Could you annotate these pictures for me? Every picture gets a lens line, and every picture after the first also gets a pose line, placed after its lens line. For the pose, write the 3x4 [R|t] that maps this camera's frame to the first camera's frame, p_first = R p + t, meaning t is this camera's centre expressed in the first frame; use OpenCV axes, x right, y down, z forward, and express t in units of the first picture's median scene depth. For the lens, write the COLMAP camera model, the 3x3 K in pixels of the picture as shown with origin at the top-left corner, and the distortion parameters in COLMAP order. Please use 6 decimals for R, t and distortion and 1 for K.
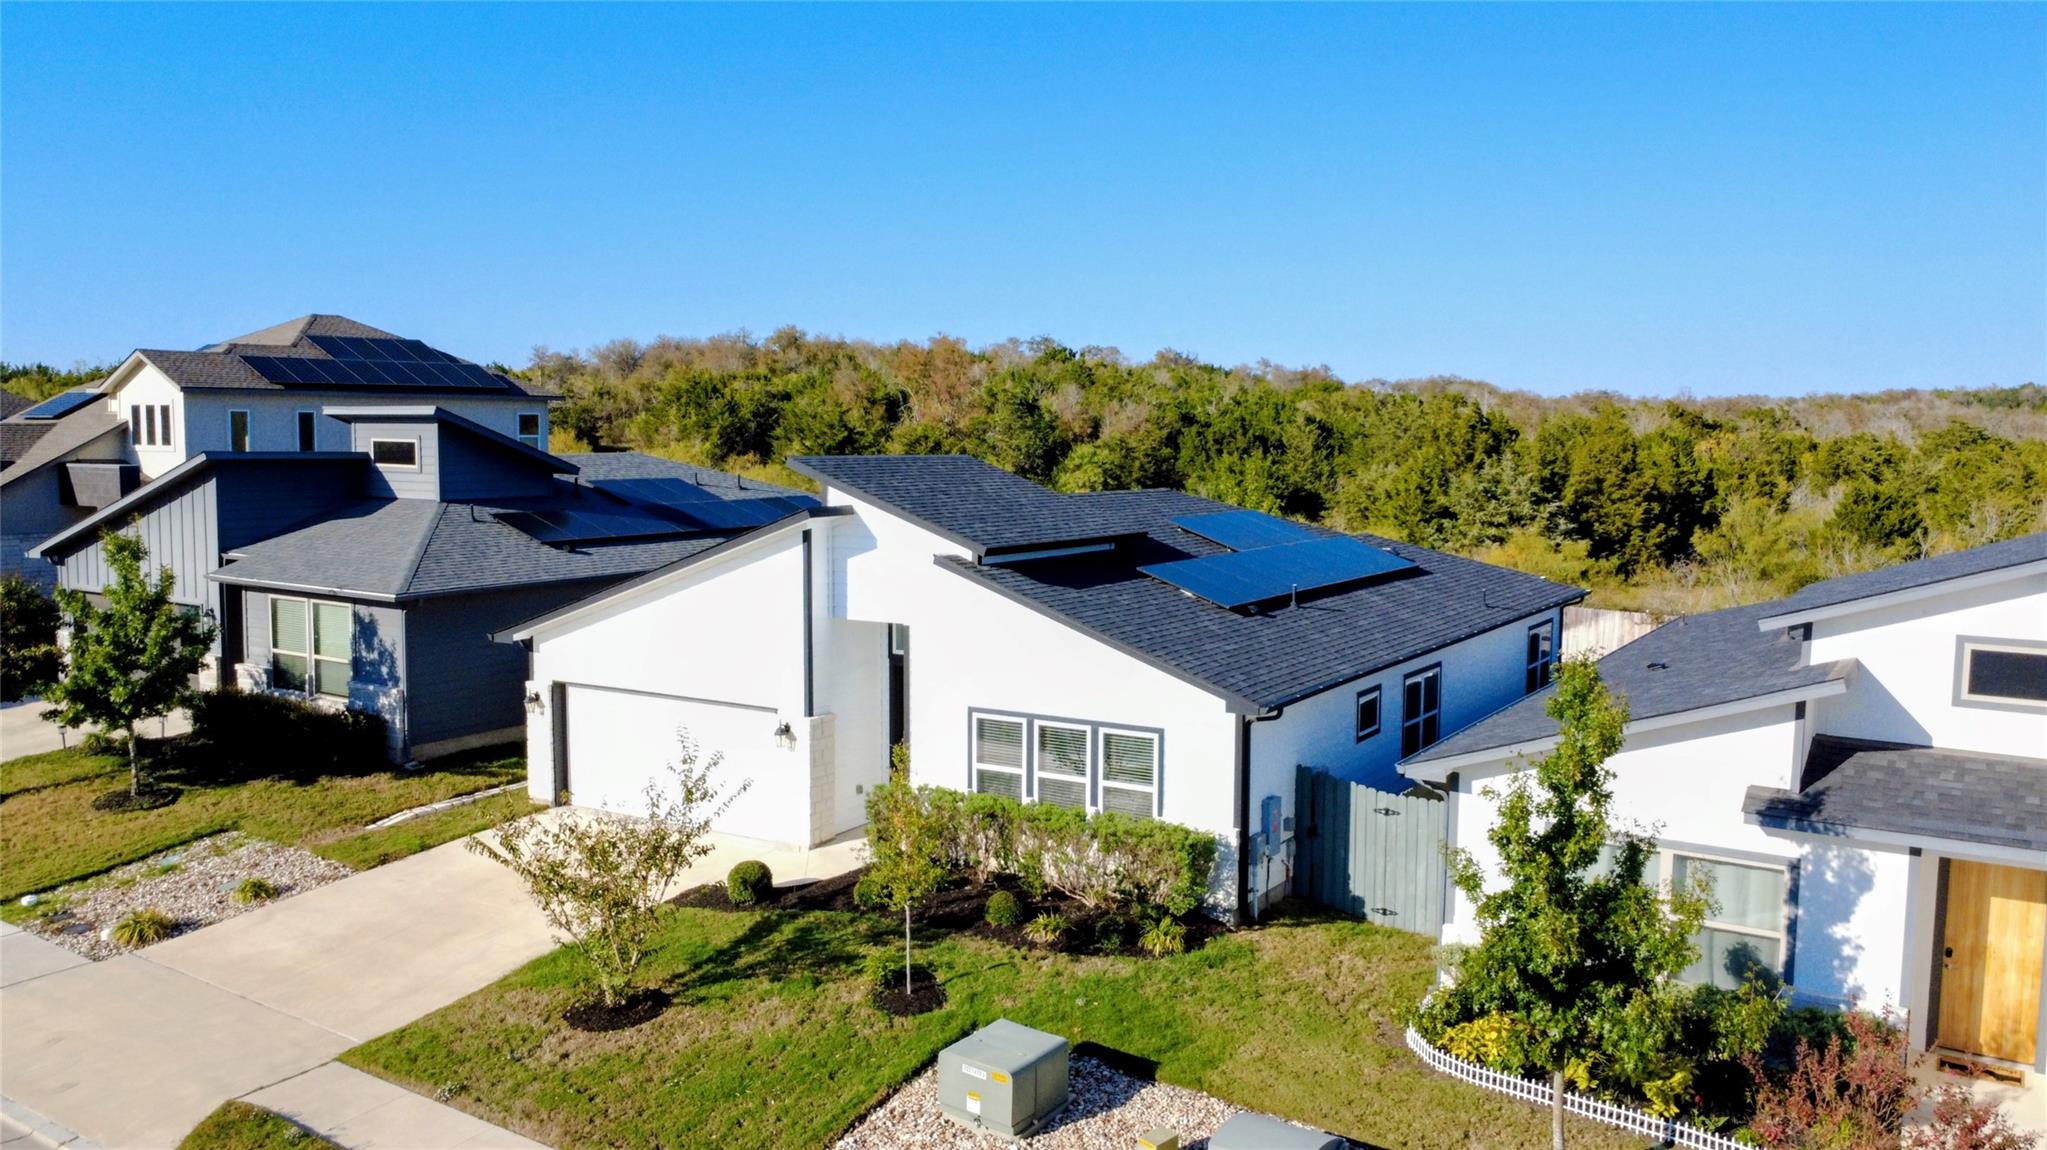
lens RADIAL K [[1563.8, 0, 1023.5], [0, 1563.8, 575.0], [0, 0, 1]] dist [-0.001321, -0.003245]
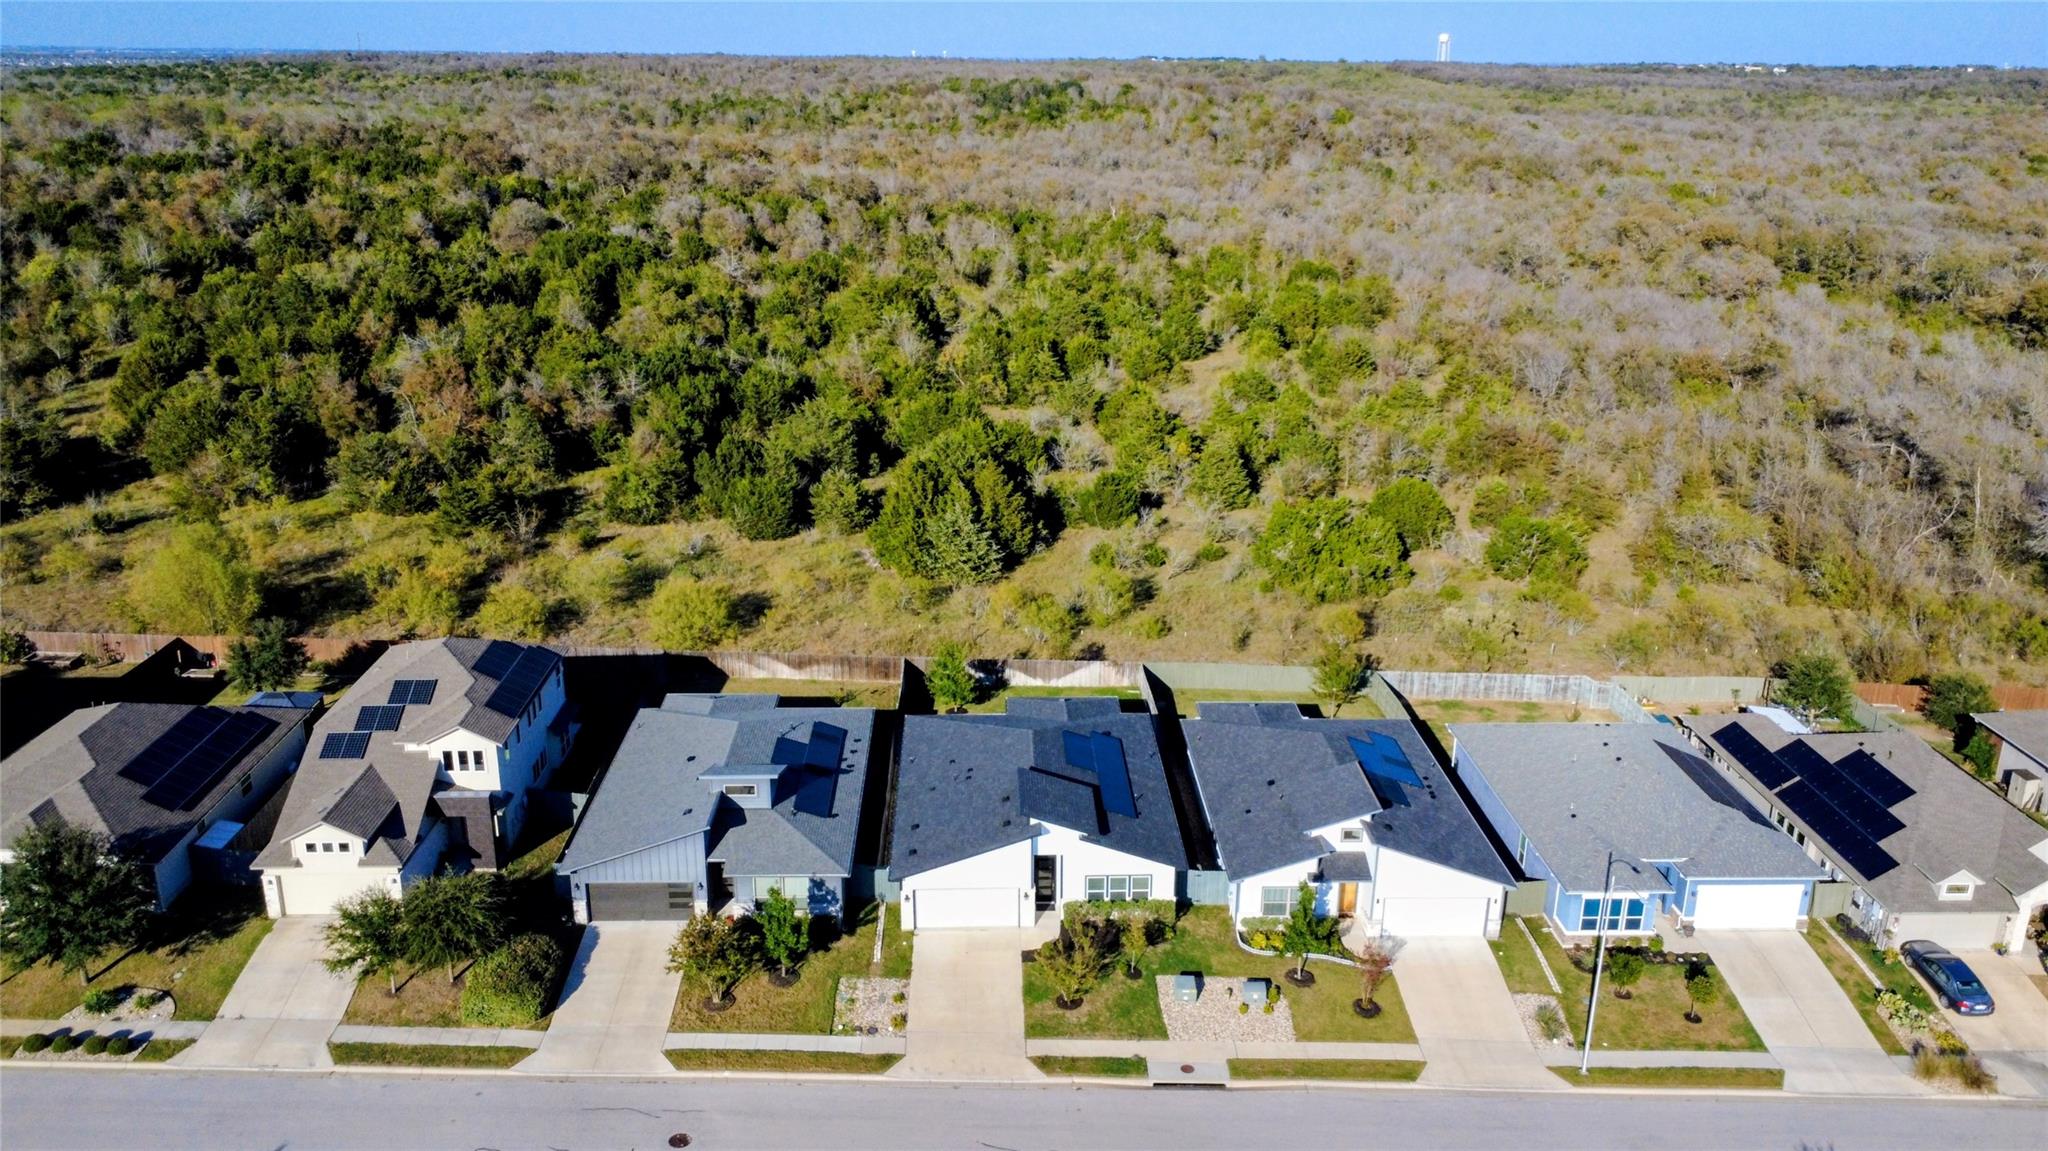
lens RADIAL K [[1503.0, 0, 972.8], [0, 1503.0, 574.6], [0, 0, 1]] dist [0.007005, 0.001229]
pose [[0.838849, -0.186948, 0.511256, -1.685769], [0.062310, 0.965982, 0.250990, -1.299622], [-0.540786, -0.178686, 0.821962, -1.315085]]
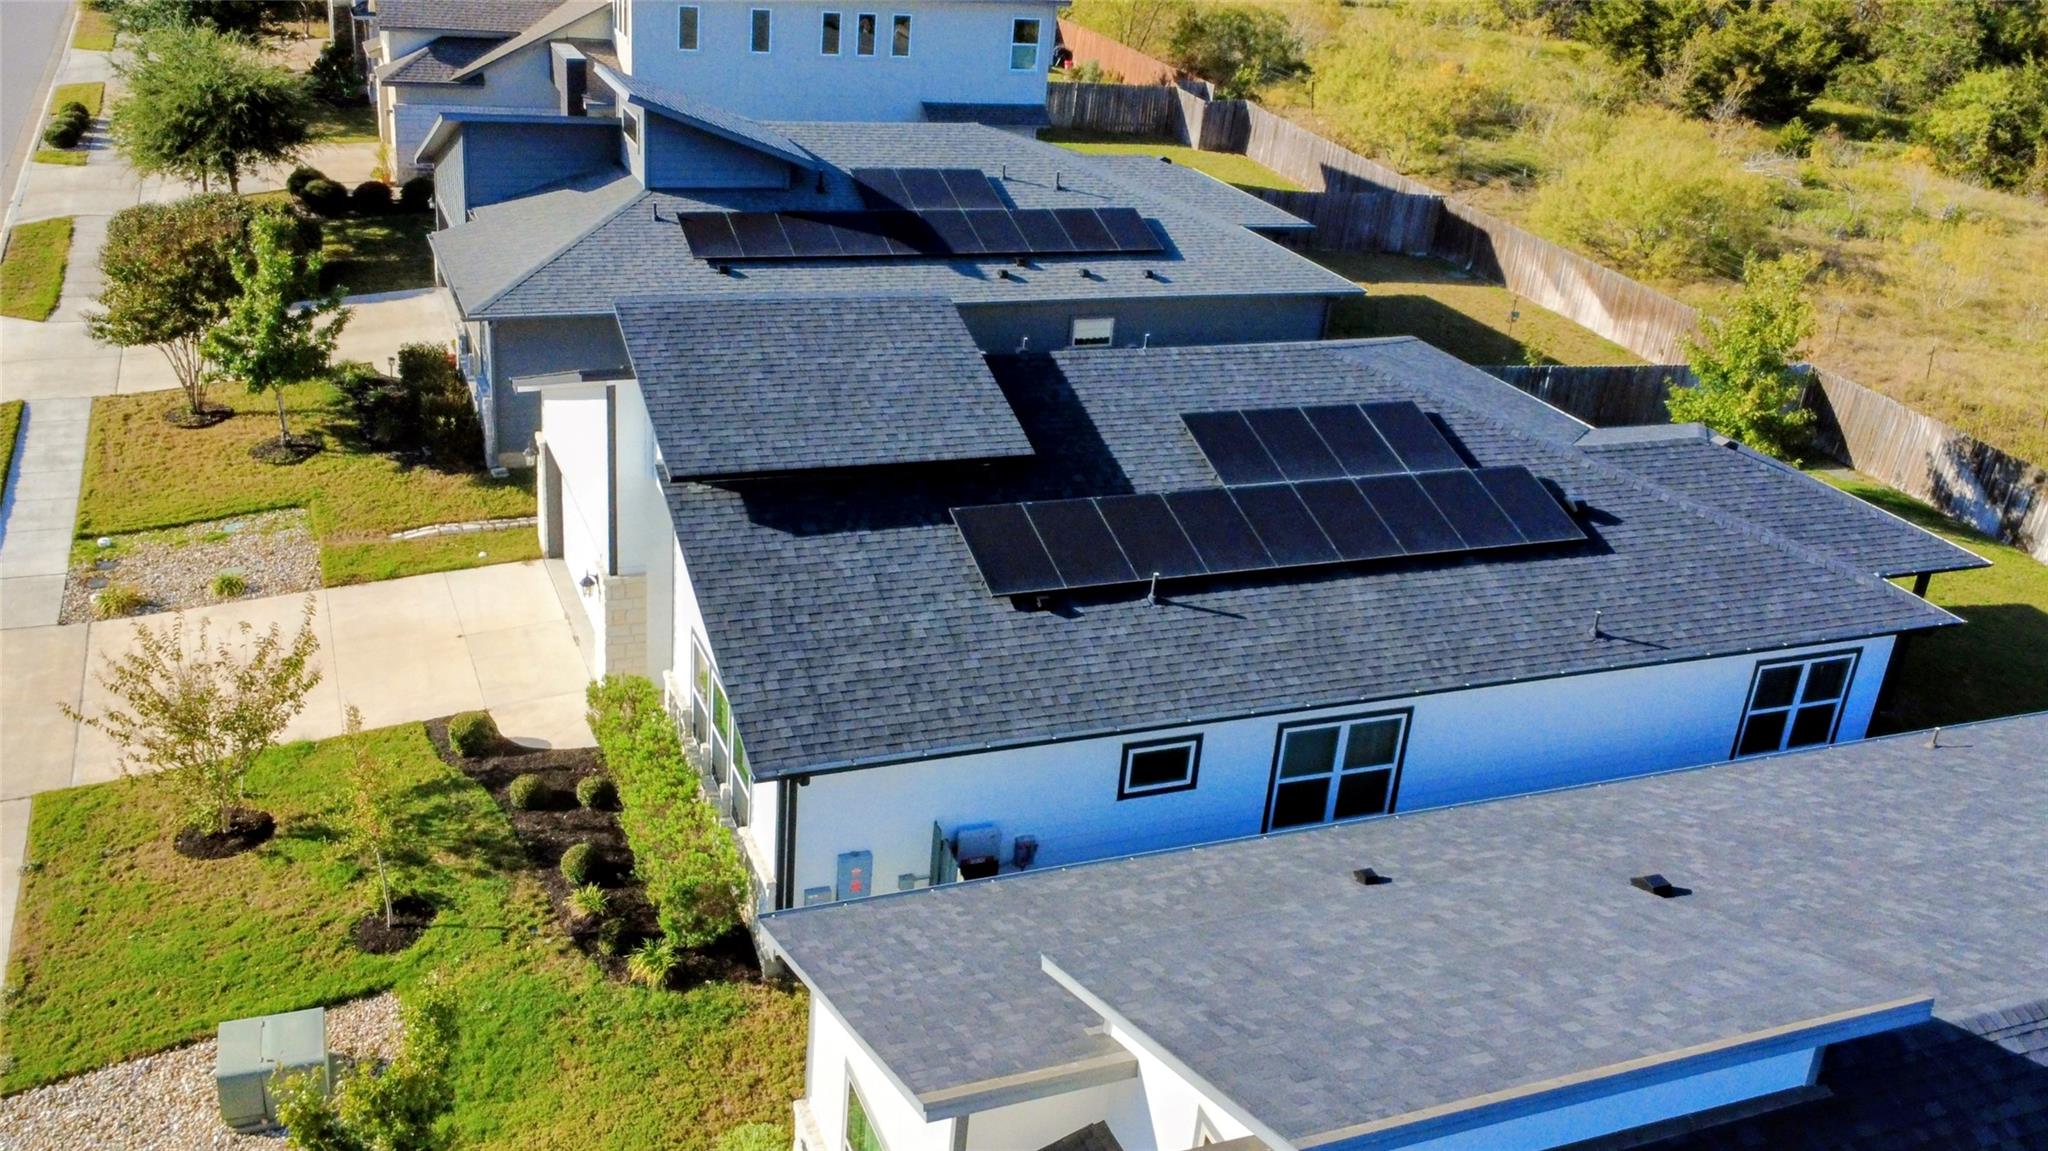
lens RADIAL K [[1774.3, 0, 1024.0], [0, 1774.3, 575.5], [0, 0, 1]] dist [0.000347, 0.000132]
pose [[0.815900, 0.287681, -0.501545, 0.613374], [-0.131804, 0.937136, 0.323116, -0.292277], [0.562970, -0.197524, 0.802527, 0.287320]]
